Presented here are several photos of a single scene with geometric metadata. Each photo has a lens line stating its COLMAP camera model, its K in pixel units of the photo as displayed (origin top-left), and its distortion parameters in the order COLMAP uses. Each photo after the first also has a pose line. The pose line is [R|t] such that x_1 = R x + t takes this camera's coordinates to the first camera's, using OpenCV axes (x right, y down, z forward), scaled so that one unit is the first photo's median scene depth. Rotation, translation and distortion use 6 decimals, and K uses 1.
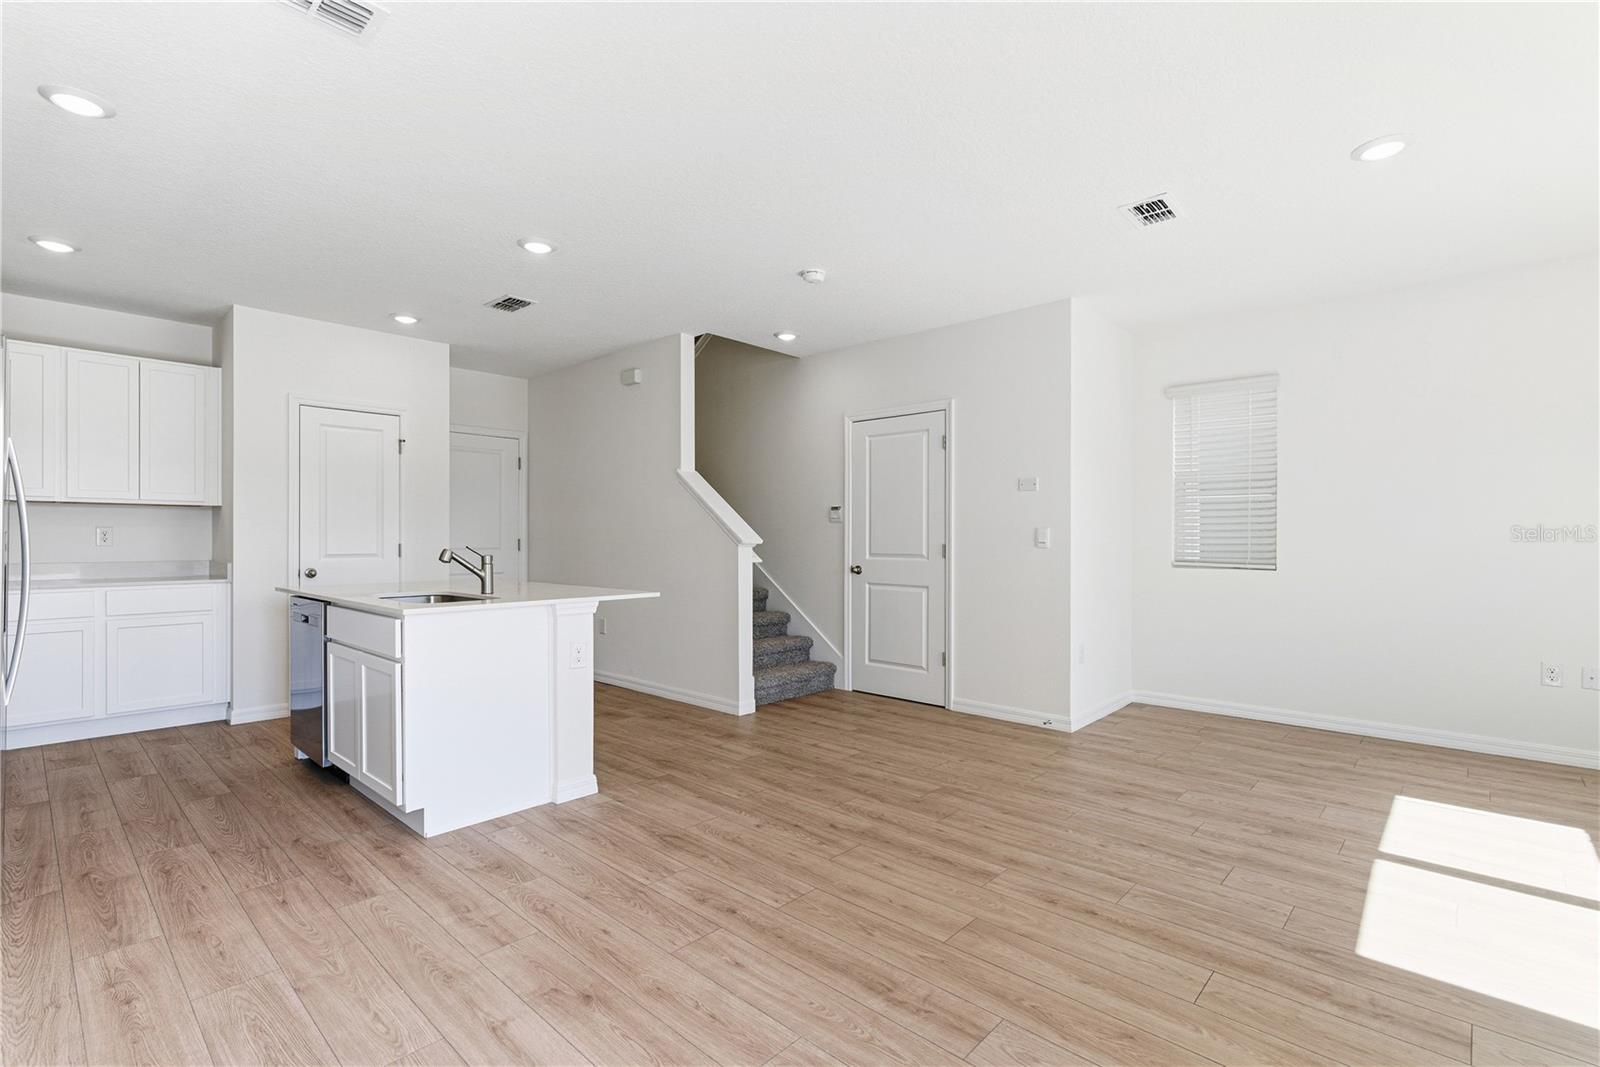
lens RADIAL K [[718.3, 0, 790.4], [0, 718.3, 532.9], [0, 0, 1]] dist [0.001227, 0.001188]
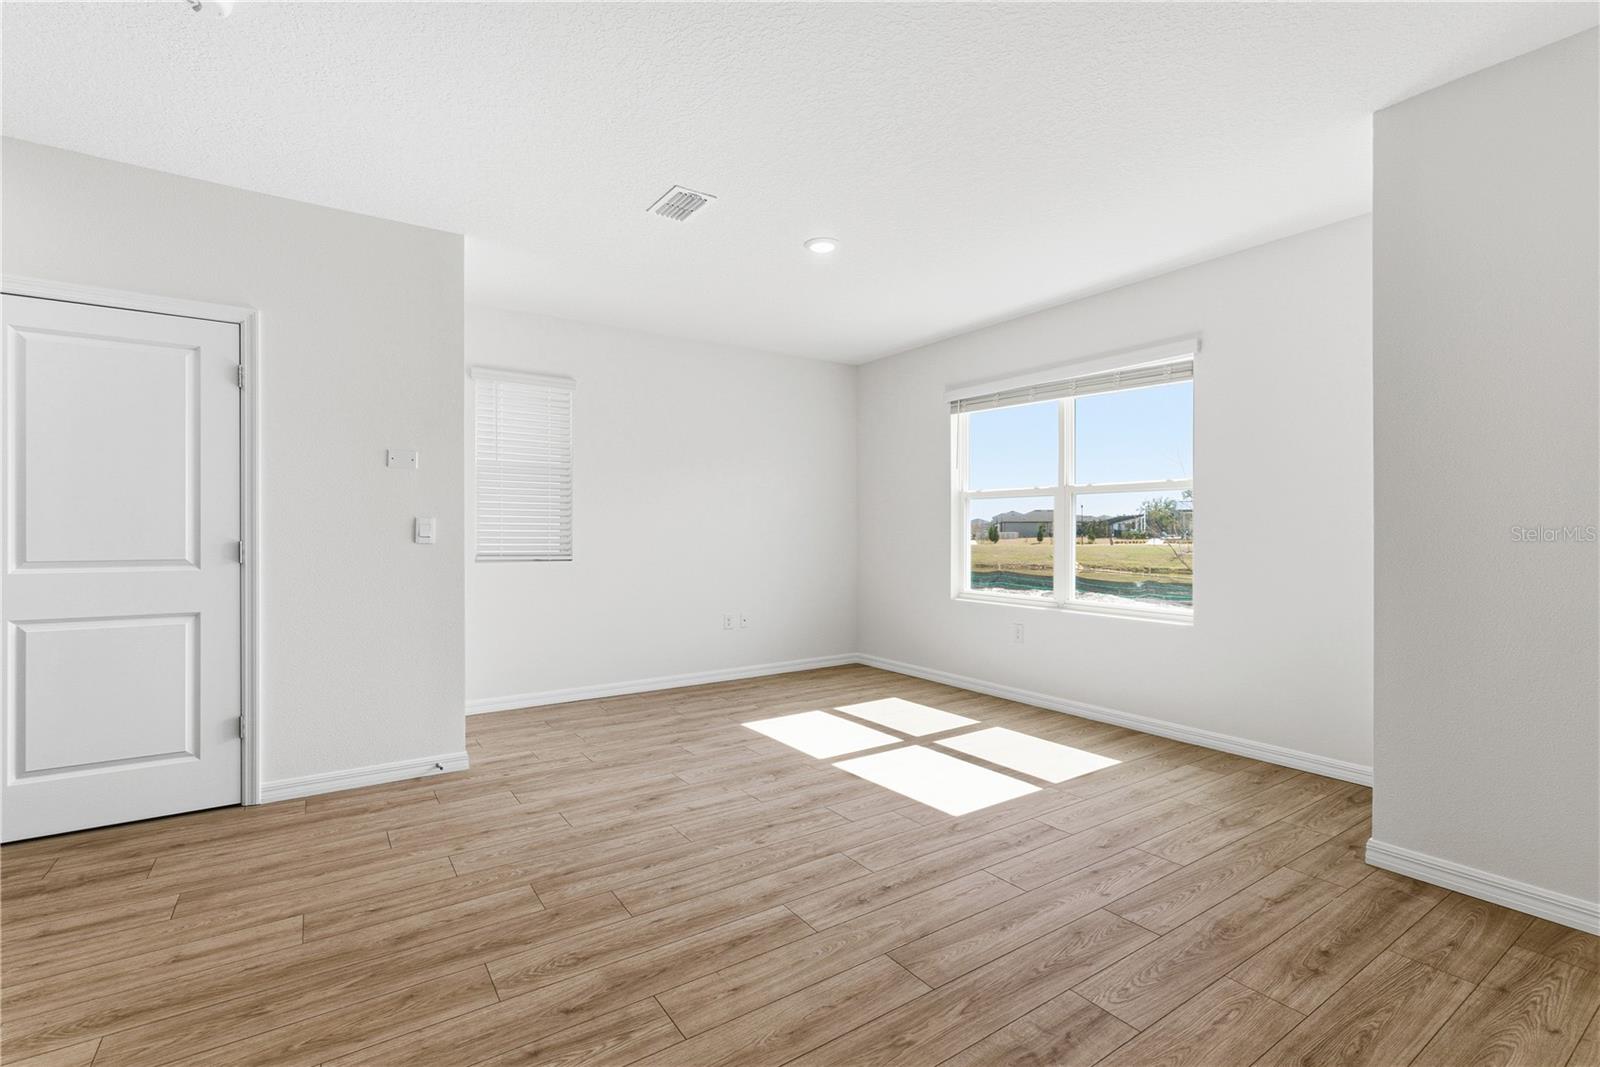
lens RADIAL K [[718.3, 0, 790.4], [0, 718.3, 532.9], [0, 0, 1]] dist [0.001227, 0.001188]
pose [[0.226945, -0.001138, 0.973907, -0.463197], [-0.008076, 0.999963, 0.003051, 0.005279], [-0.973874, -0.008557, 0.226927, 0.659063]]
